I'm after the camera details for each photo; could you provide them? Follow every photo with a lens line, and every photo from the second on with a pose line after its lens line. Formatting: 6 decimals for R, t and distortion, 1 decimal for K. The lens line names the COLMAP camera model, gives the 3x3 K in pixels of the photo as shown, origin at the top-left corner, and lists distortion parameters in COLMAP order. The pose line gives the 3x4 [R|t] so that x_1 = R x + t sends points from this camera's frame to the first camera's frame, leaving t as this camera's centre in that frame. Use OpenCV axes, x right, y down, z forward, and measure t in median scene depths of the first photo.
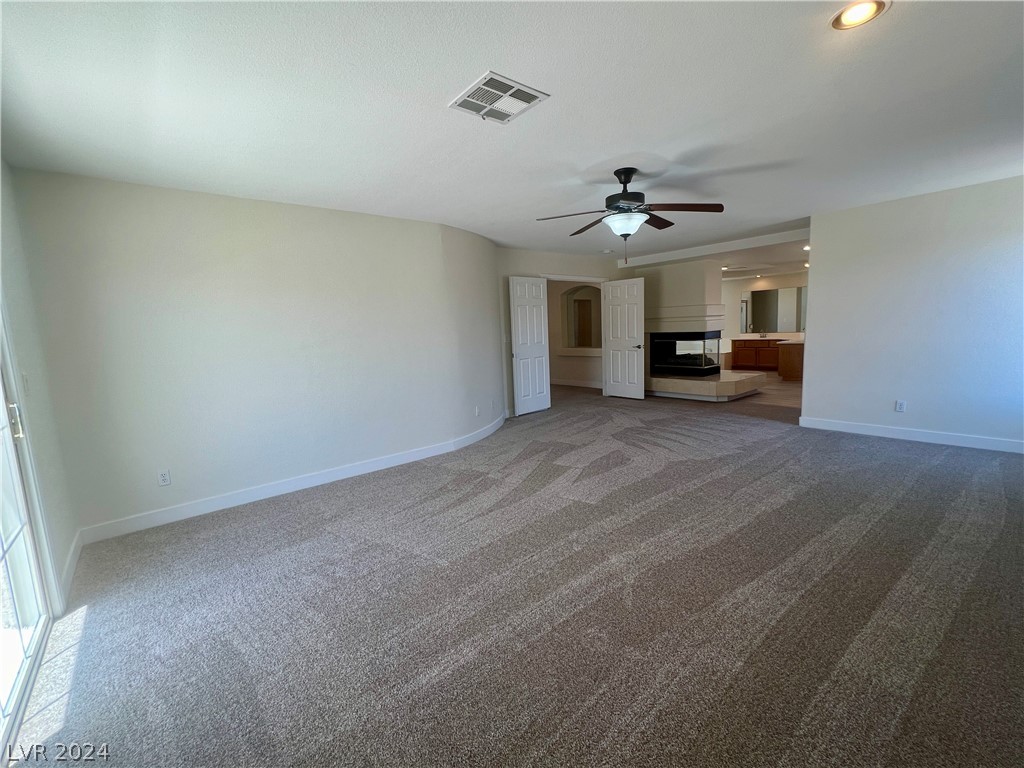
lens RADIAL K [[443.9, 0, 513.3], [0, 443.9, 382.3], [0, 0, 1]] dist [0.001653, 0.000365]
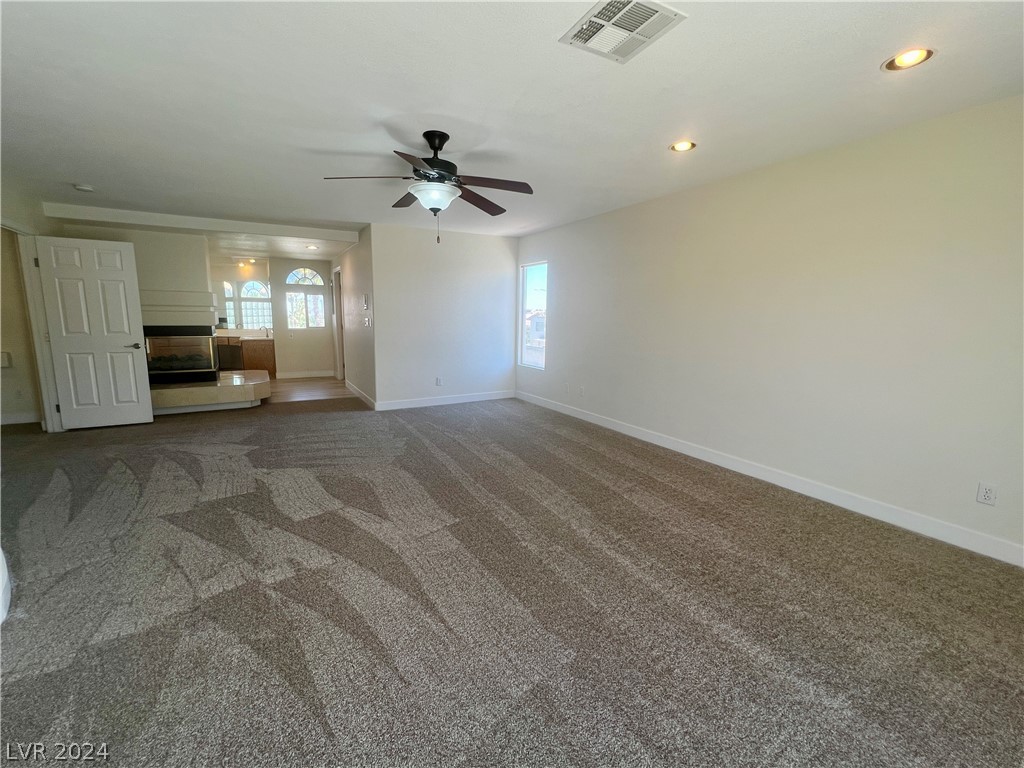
lens RADIAL K [[443.9, 0, 513.3], [0, 443.9, 382.3], [0, 0, 1]] dist [0.001653, 0.000365]
pose [[0.184887, -0.106407, 0.976982, -0.482245], [0.105229, 0.990549, 0.087970, -0.043983], [-0.977110, 0.086543, 0.194337, 0.562900]]
